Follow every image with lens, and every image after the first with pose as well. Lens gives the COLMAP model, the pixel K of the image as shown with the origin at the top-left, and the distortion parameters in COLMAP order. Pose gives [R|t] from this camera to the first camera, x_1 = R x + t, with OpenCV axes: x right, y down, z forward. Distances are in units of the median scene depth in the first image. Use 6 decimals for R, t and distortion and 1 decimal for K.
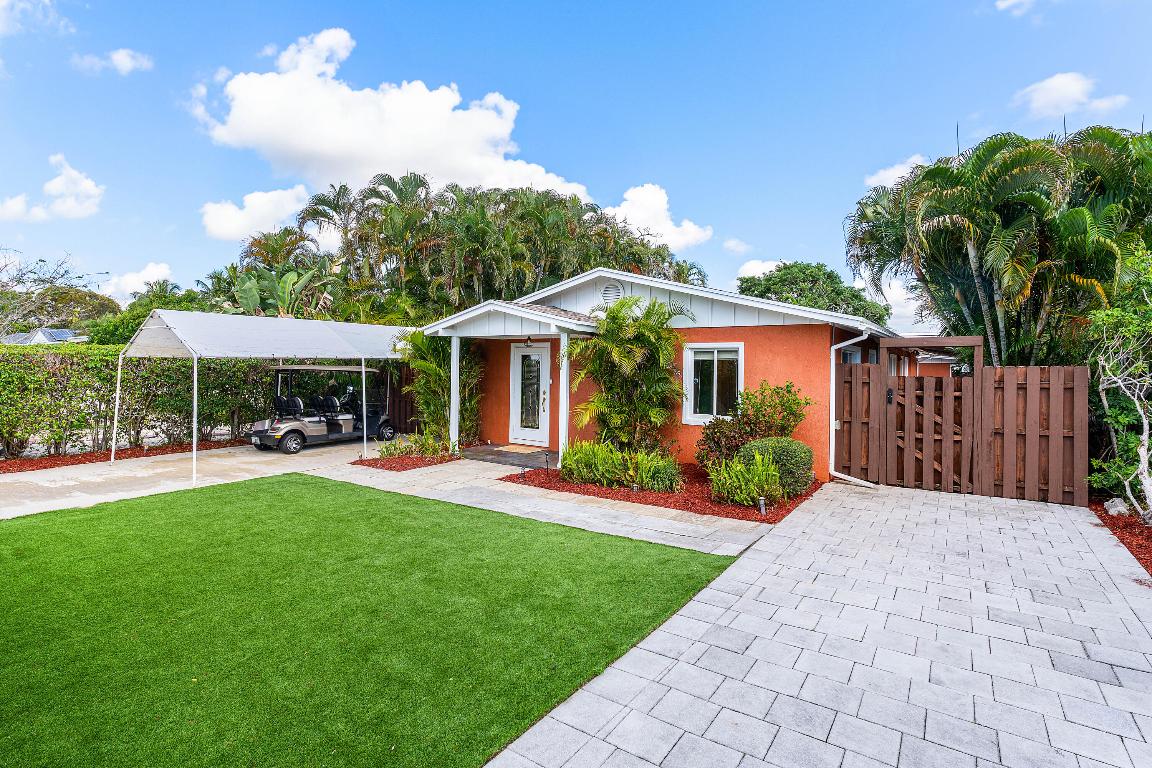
lens RADIAL K [[555.3, 0, 578.8], [0, 555.3, 359.6], [0, 0, 1]] dist [-0.001892, -0.000162]
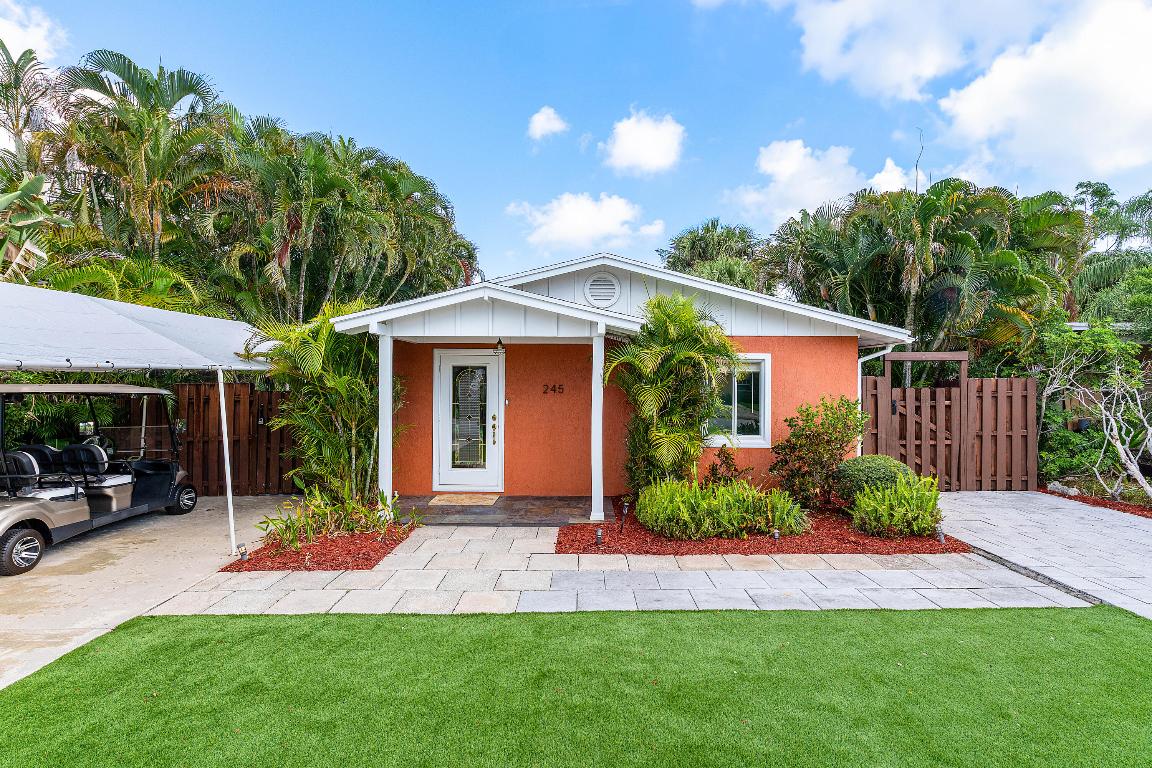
lens RADIAL K [[556.2, 0, 575.1], [0, 556.2, 371.6], [0, 0, 1]] dist [0.000188, -0.000279]
pose [[0.823988, 0.000985, 0.566607, -0.404723], [-0.000566, 0.999999, -0.000914, -0.000304], [-0.566607, 0.000433, 0.823988, 0.352884]]
